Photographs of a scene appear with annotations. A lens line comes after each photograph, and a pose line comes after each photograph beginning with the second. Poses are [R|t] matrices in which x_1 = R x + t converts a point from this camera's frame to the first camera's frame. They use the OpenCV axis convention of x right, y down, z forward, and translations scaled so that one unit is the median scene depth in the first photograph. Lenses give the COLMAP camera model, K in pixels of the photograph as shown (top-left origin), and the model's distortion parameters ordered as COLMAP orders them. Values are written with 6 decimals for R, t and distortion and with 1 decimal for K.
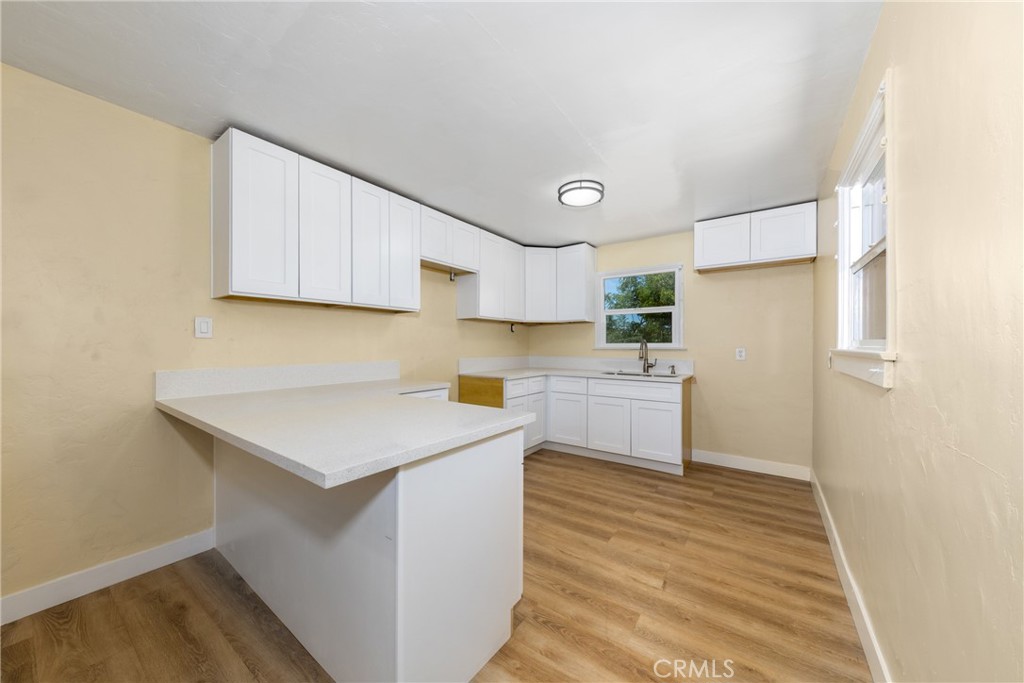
lens RADIAL K [[367.4, 0, 512.0], [0, 367.4, 341.5], [0, 0, 1]] dist [0.000403, -0.000382]
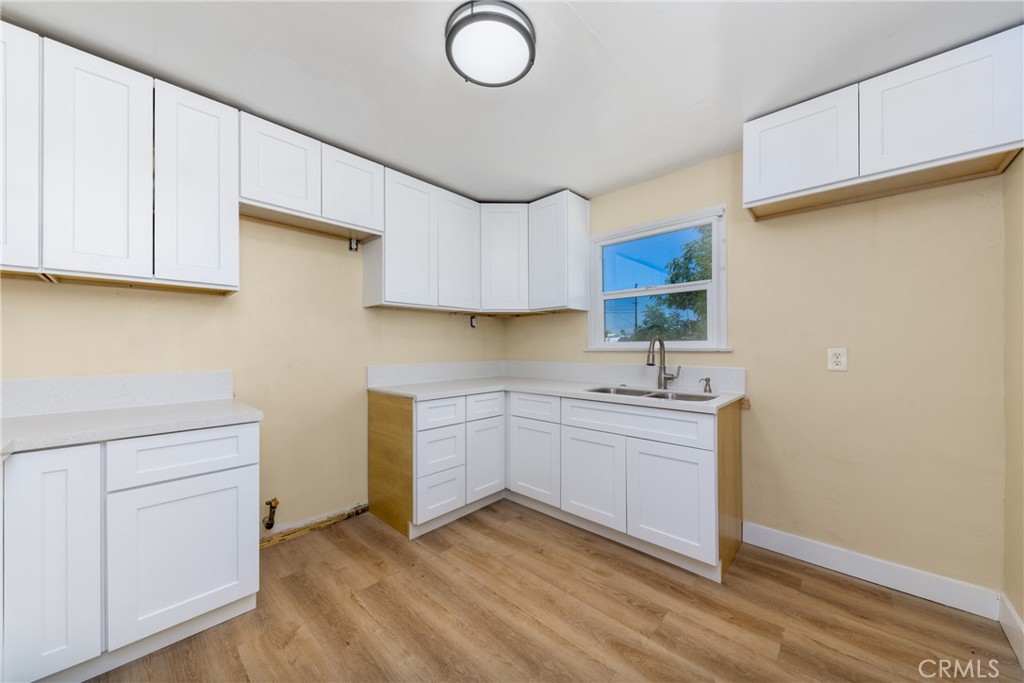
lens RADIAL K [[382.0, 0, 491.6], [0, 382.0, 343.3], [0, 0, 1]] dist [-0.001743, -0.000384]
pose [[0.988081, -0.005934, -0.153817, 0.217516], [0.006148, 0.999981, 0.000912, 0.006791], [0.153809, -0.001847, 0.988099, 0.387927]]
